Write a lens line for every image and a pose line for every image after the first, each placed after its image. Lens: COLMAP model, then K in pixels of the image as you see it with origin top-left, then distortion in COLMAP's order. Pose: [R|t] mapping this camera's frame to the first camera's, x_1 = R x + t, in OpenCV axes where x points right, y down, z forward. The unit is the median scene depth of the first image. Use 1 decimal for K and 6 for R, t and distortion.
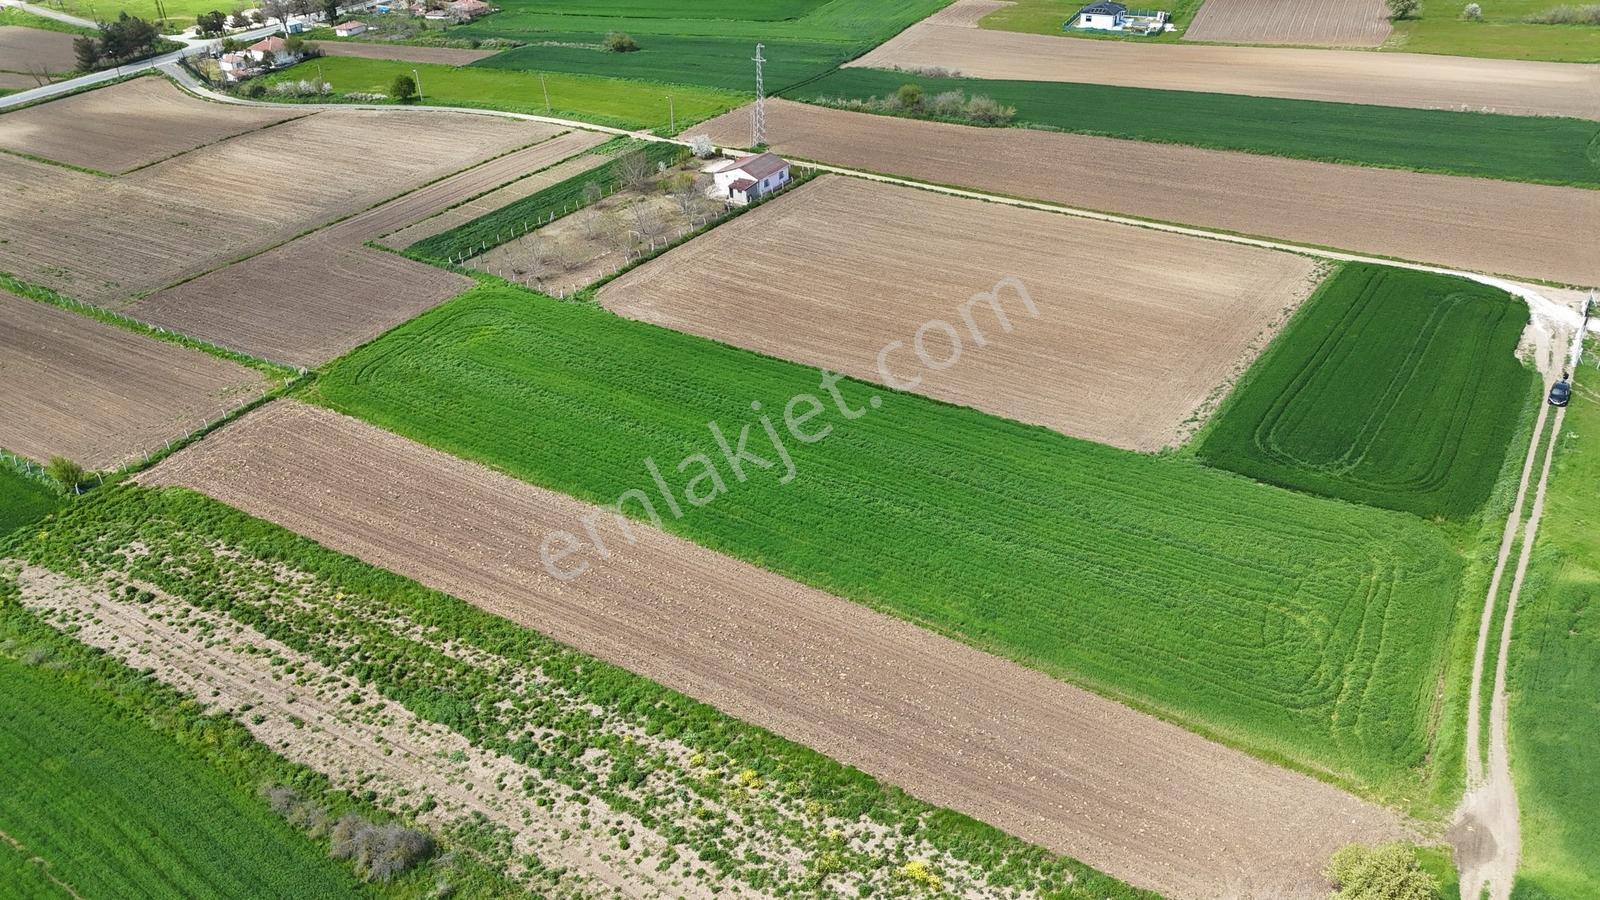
lens RADIAL K [[1173.0, 0, 800.0], [0, 1173.0, 450.0], [0, 0, 1]] dist [0.090244, -0.095525]
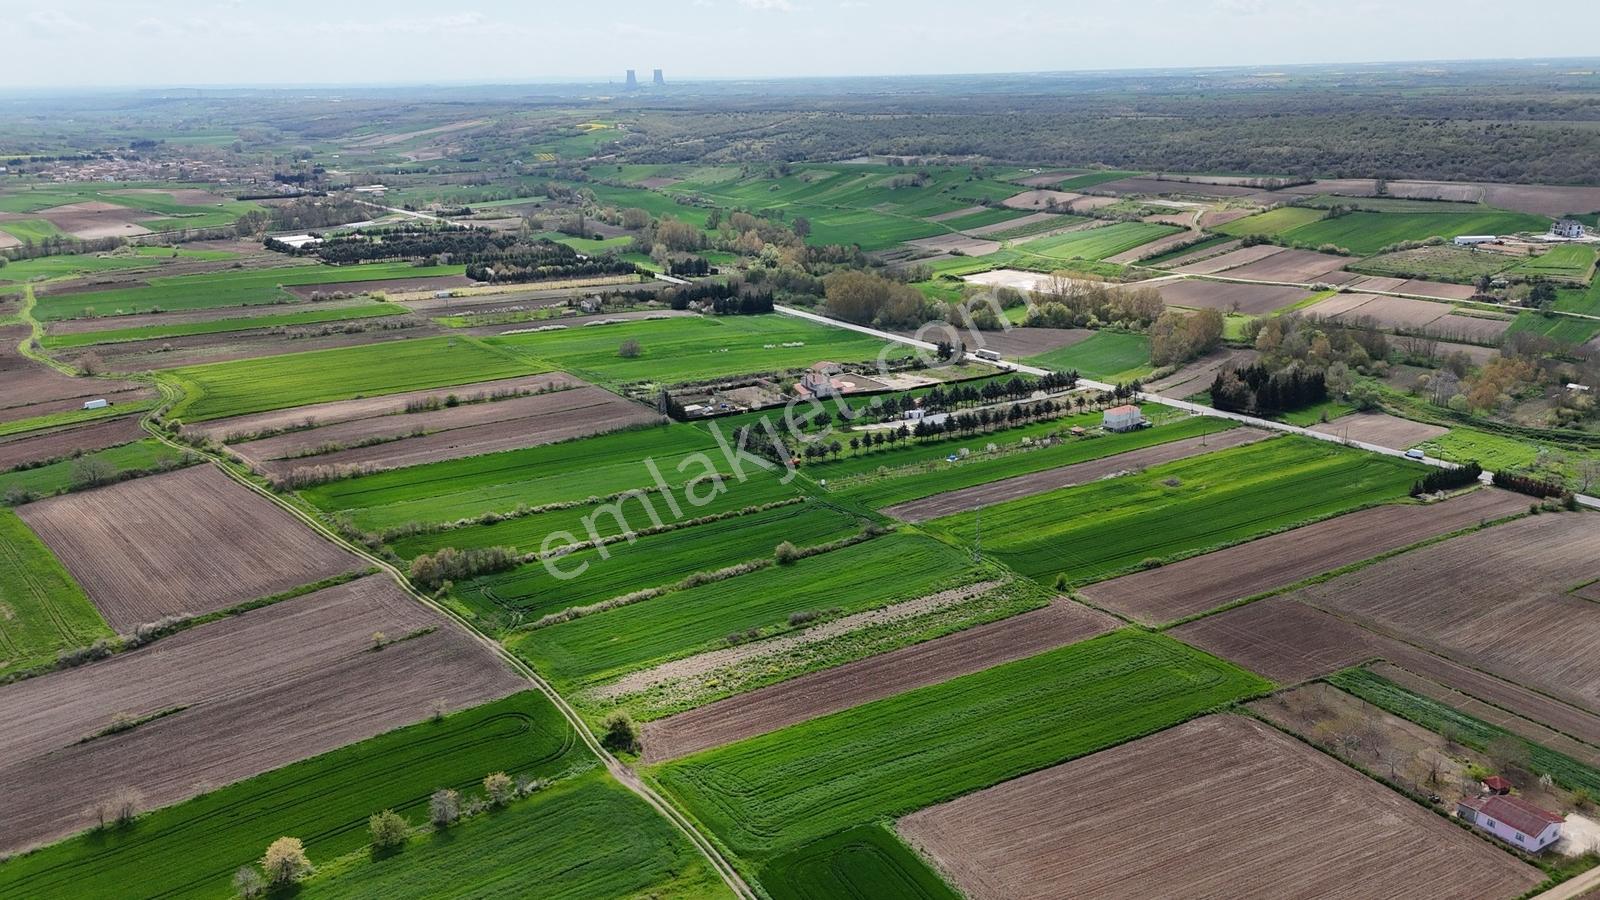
lens RADIAL K [[1173.0, 0, 800.0], [0, 1173.0, 450.0], [0, 0, 1]] dist [0.090244, -0.095525]
pose [[-0.418082, 0.306408, -0.855174, 1.332433], [-0.450263, 0.747720, 0.488034, -0.937221], [0.788968, 0.589091, -0.174644, 0.714370]]
